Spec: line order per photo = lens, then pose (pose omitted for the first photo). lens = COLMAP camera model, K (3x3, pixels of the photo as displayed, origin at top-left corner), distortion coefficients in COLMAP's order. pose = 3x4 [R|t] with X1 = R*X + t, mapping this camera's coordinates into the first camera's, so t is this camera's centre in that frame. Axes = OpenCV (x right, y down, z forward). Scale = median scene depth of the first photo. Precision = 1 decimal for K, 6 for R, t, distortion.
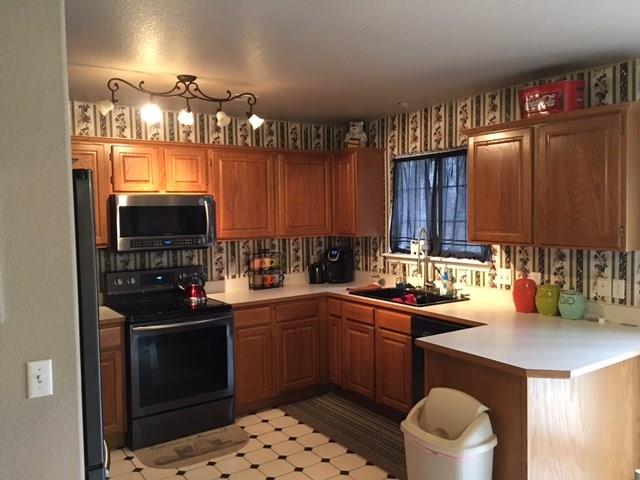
lens RADIAL K [[534.9, 0, 320.0], [0, 534.9, 240.0], [0, 0, 1]] dist [-0.003512, 0.004982]
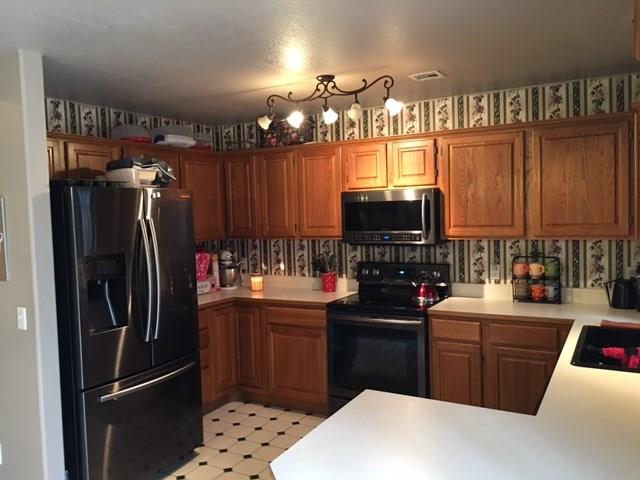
lens RADIAL K [[546.9, 0, 320.0], [0, 546.9, 240.0], [0, 0, 1]] dist [0.200325, -0.296793]
pose [[0.460319, 0.053065, -0.886166, 0.525832], [-0.030109, 0.998571, 0.044156, -0.029980], [0.887243, 0.006356, 0.461259, 0.375957]]
